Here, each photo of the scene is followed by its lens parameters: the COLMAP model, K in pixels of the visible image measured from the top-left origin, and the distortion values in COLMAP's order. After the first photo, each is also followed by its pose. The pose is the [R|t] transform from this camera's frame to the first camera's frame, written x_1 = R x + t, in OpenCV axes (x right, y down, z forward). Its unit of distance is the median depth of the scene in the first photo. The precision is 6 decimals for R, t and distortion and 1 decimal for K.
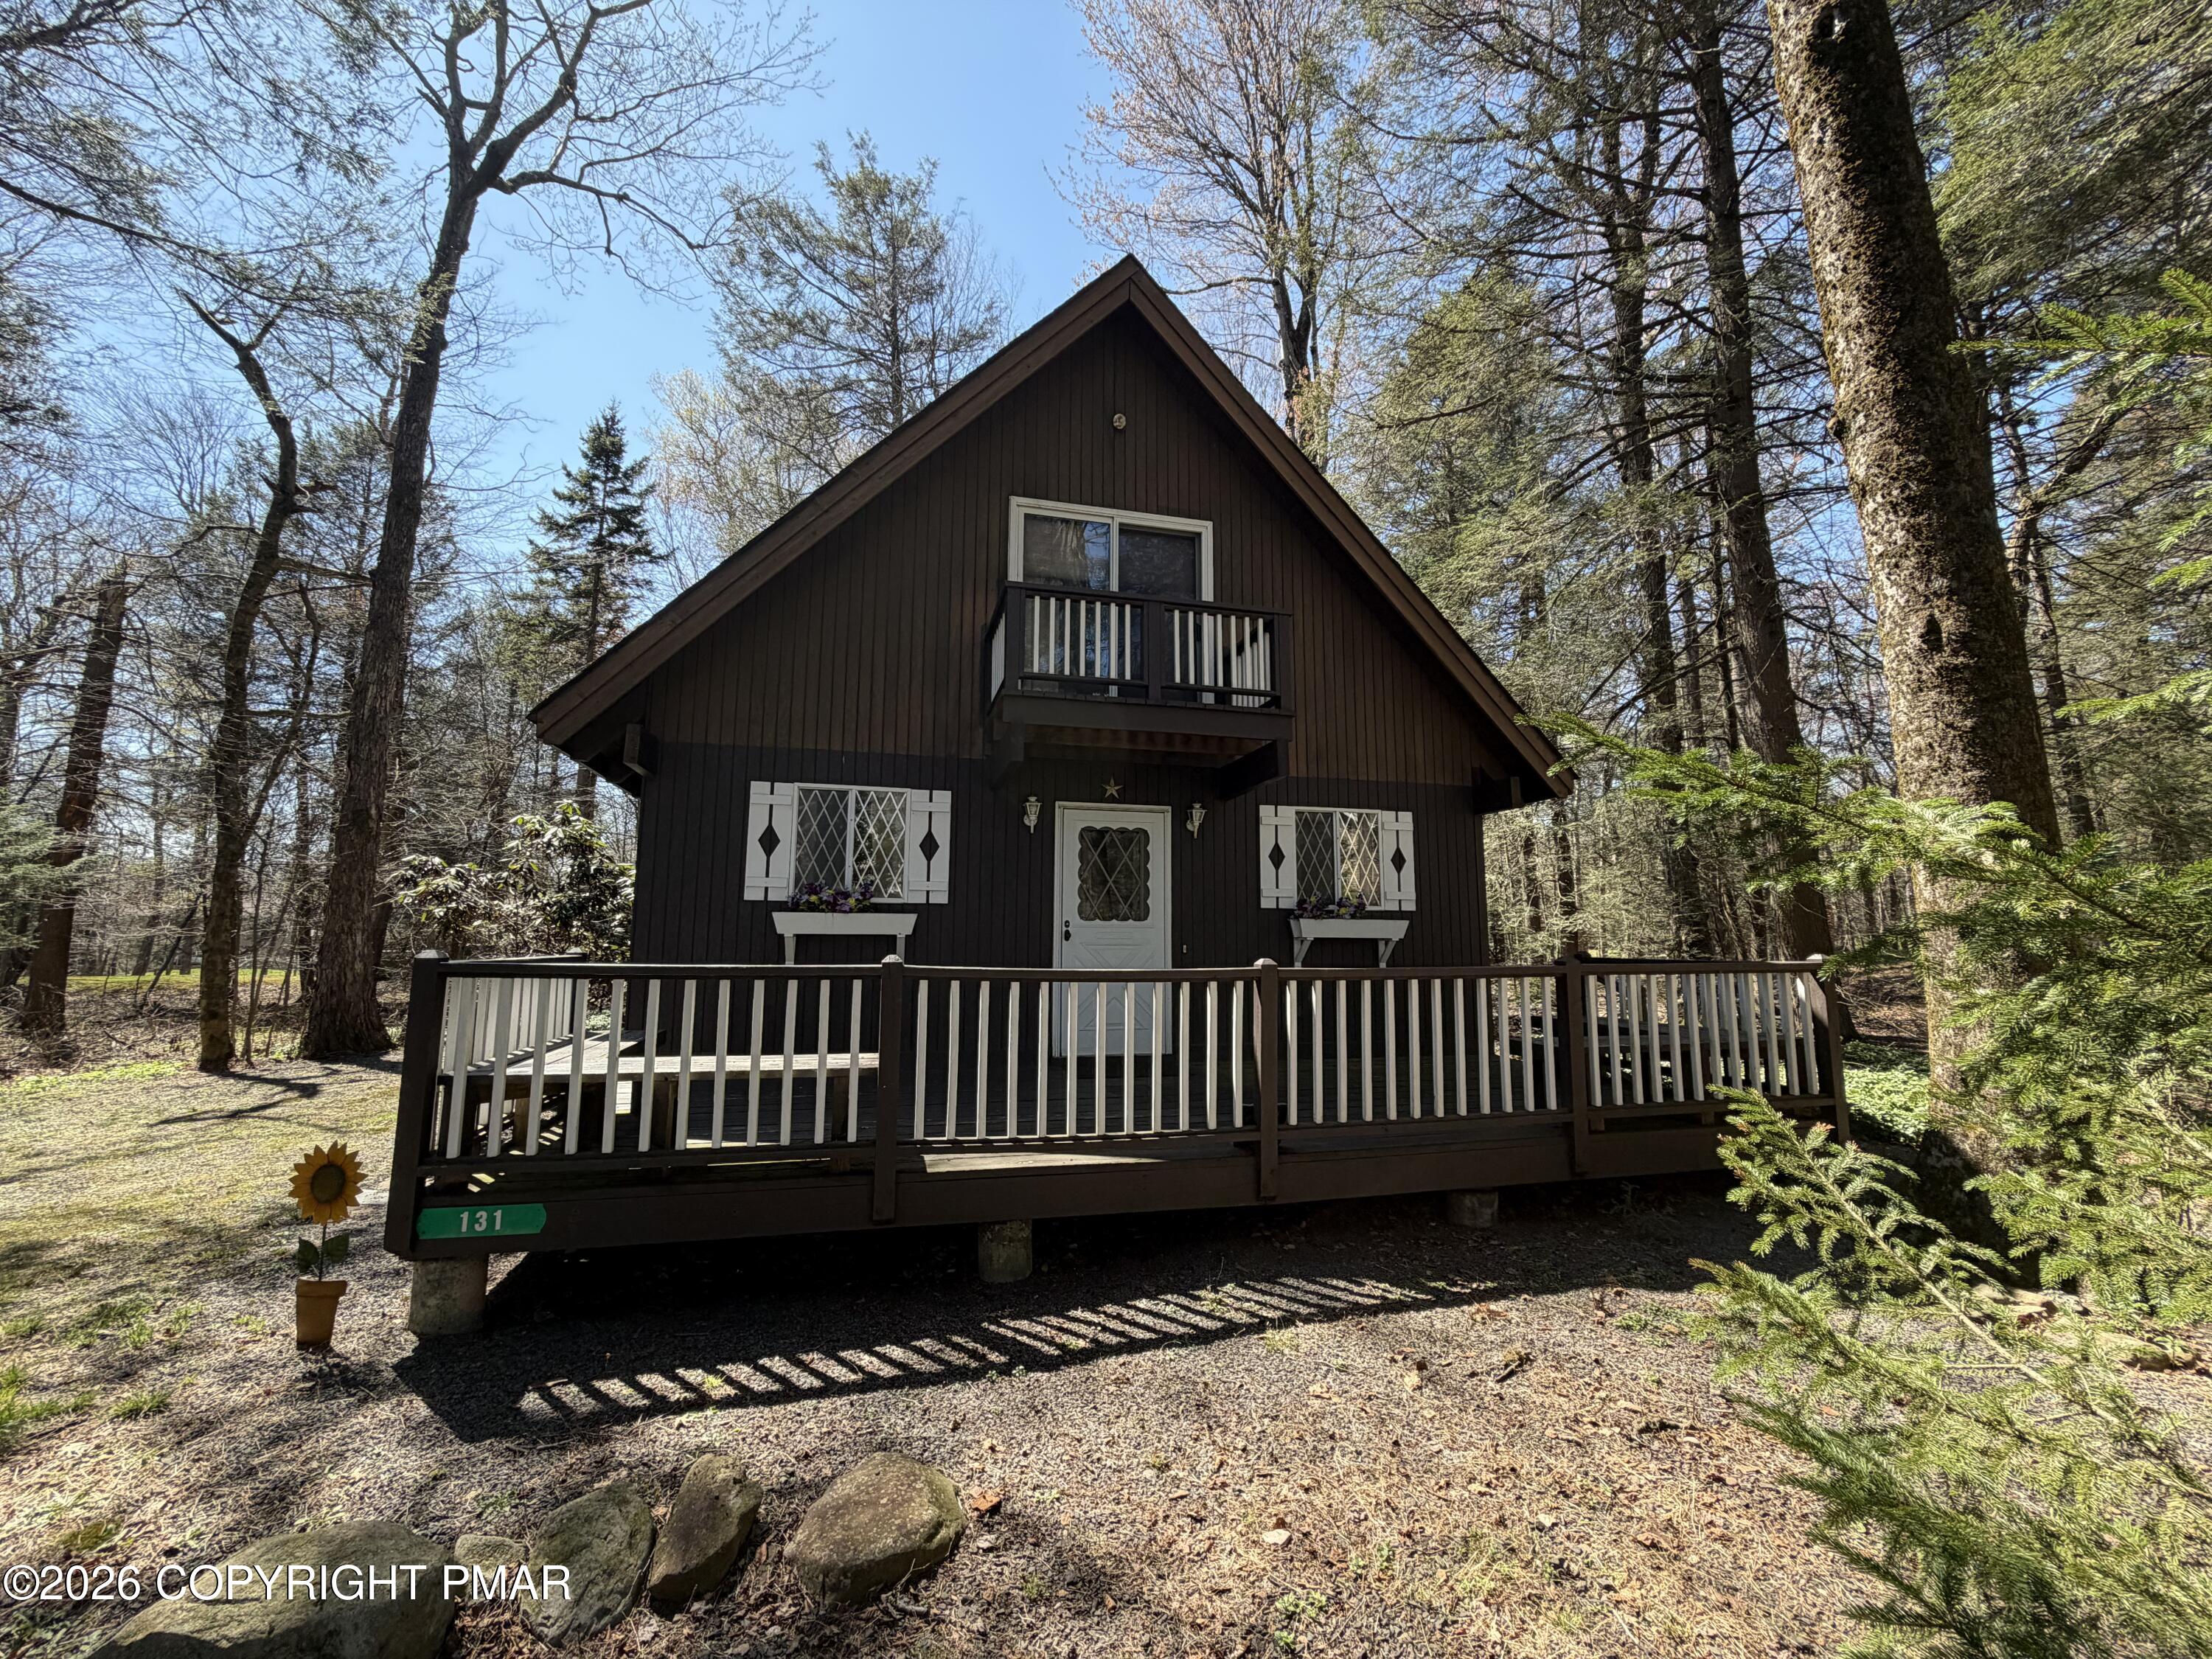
lens RADIAL K [[870.0, 0, 1107.5], [0, 870.0, 826.3], [0, 0, 1]] dist [0.001082, -0.000303]
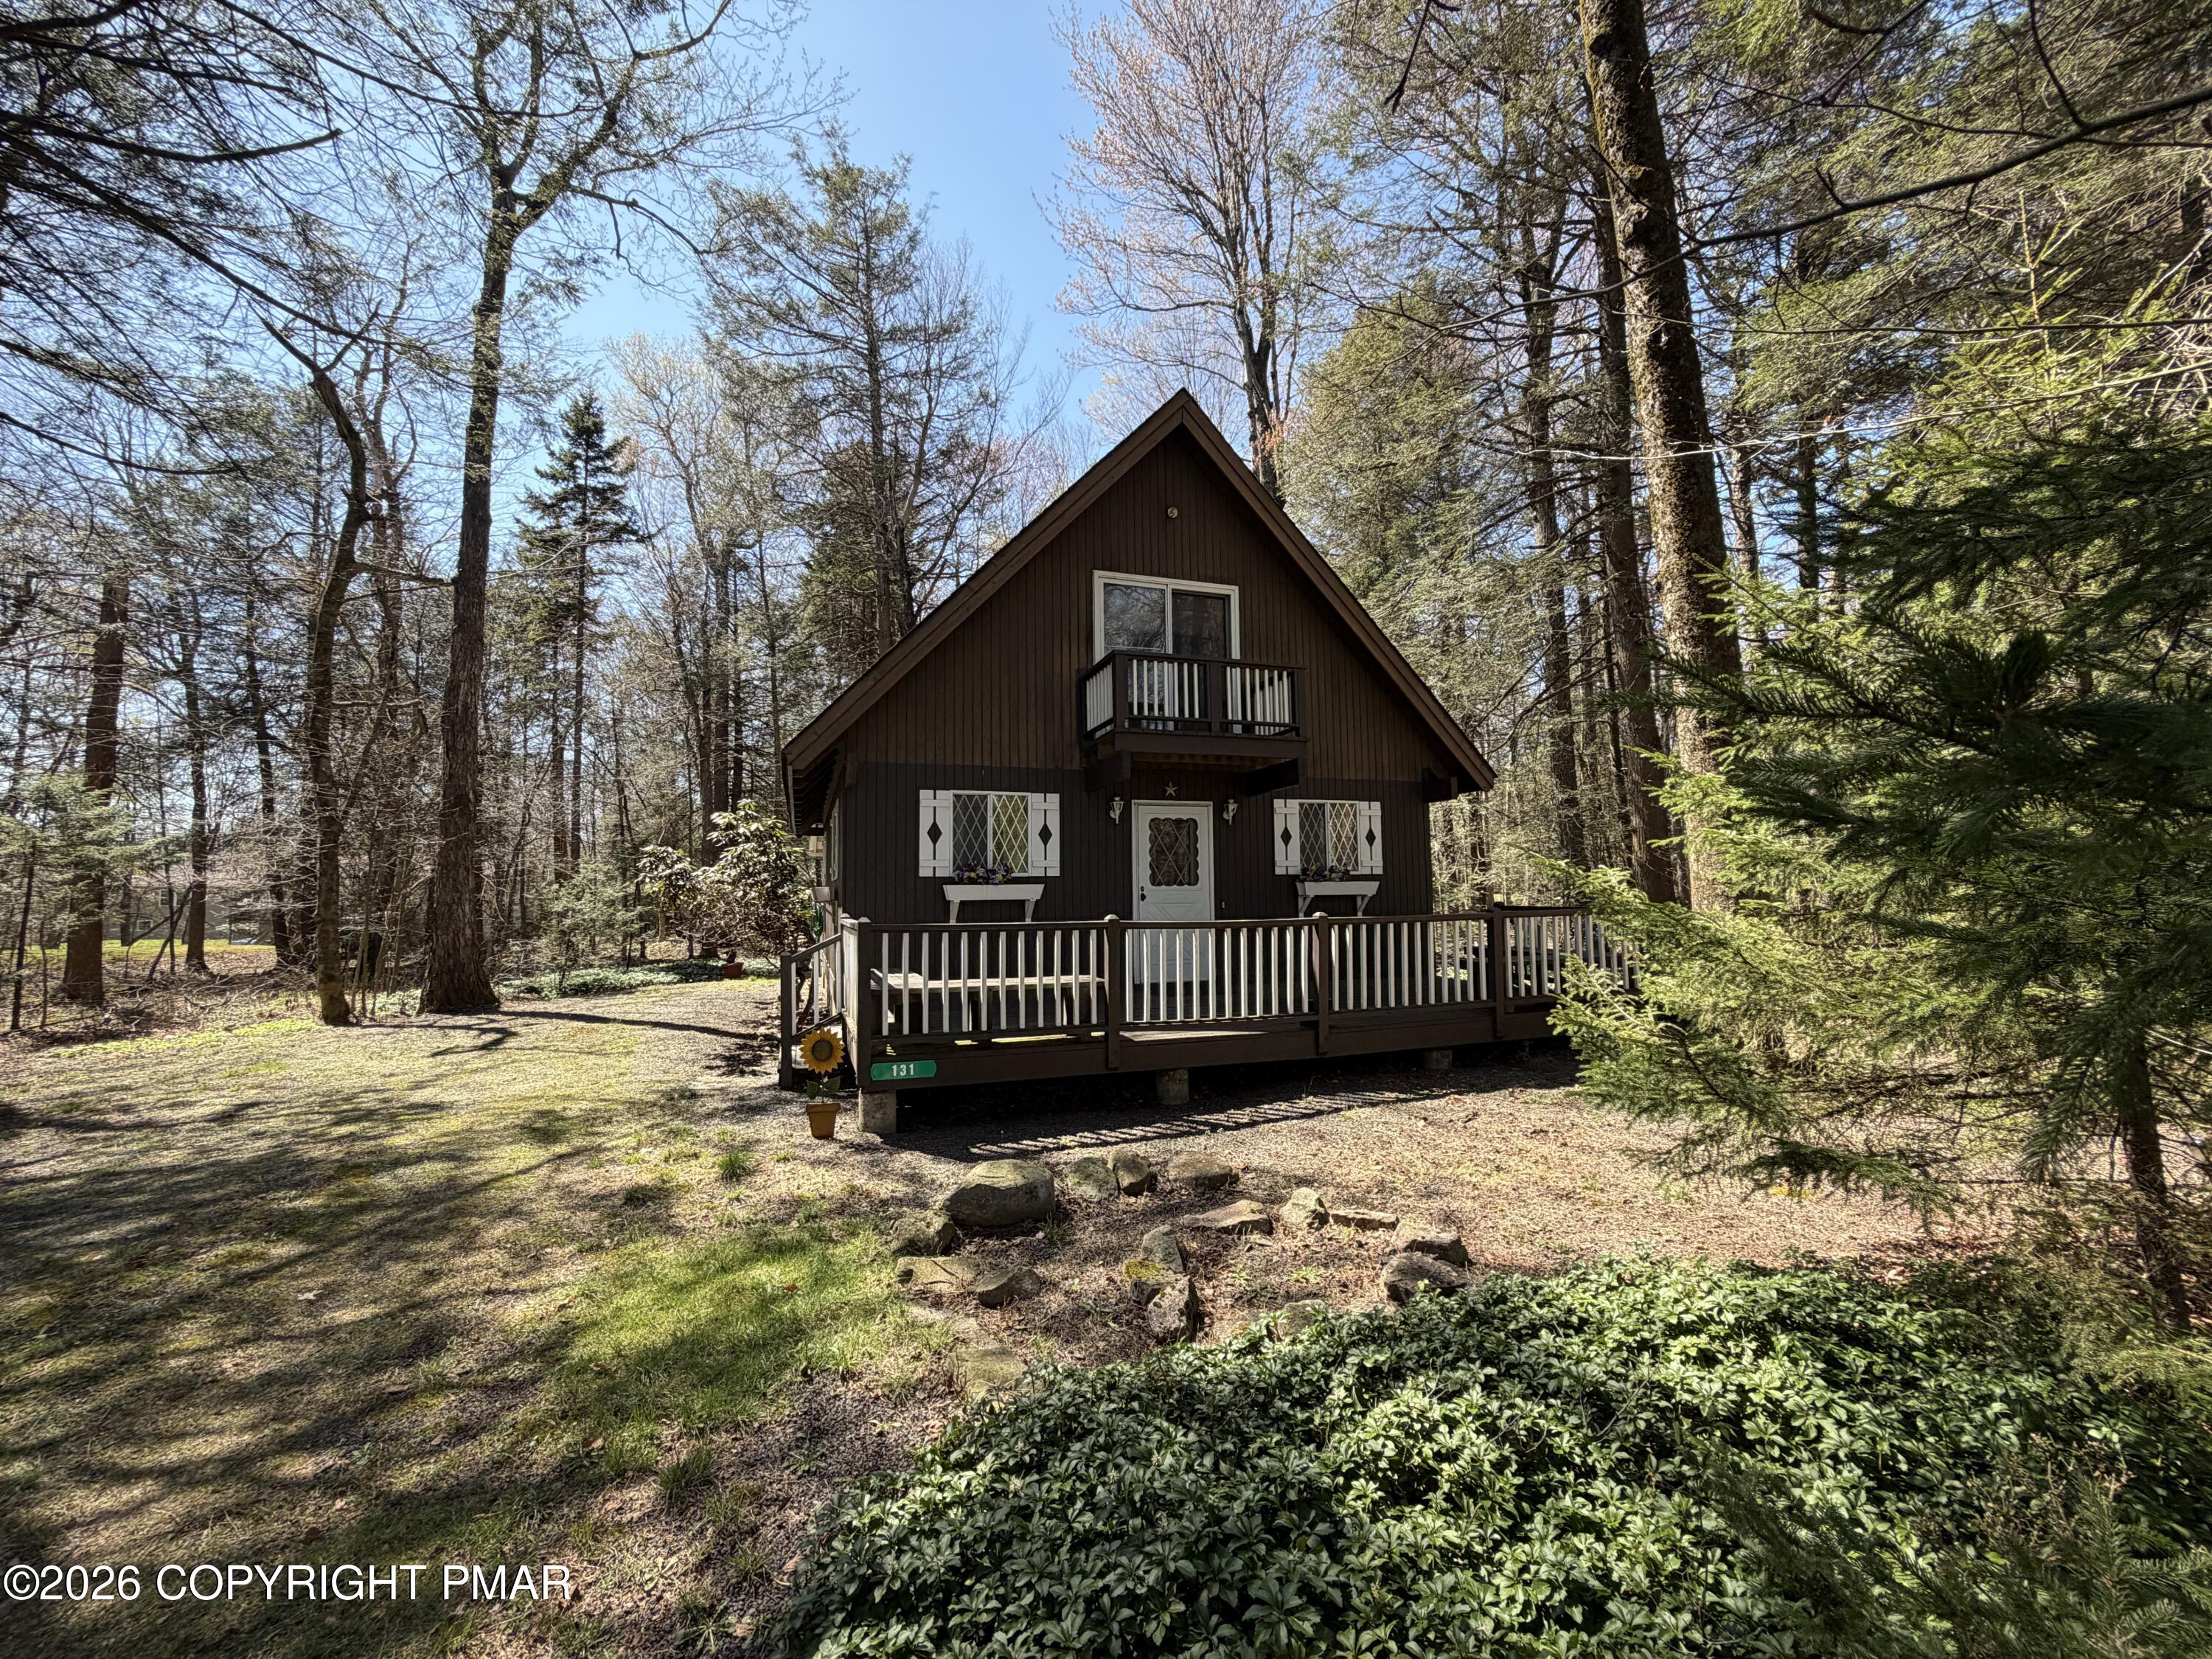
lens RADIAL K [[878.9, 0, 1097.8], [0, 878.9, 825.9], [0, 0, 1]] dist [-0.002358, -0.000005]
pose [[0.996553, -0.011537, 0.082147, -0.231583], [0.006916, 0.998389, 0.056323, -0.067107], [-0.082664, -0.055561, 0.995027, -0.380964]]
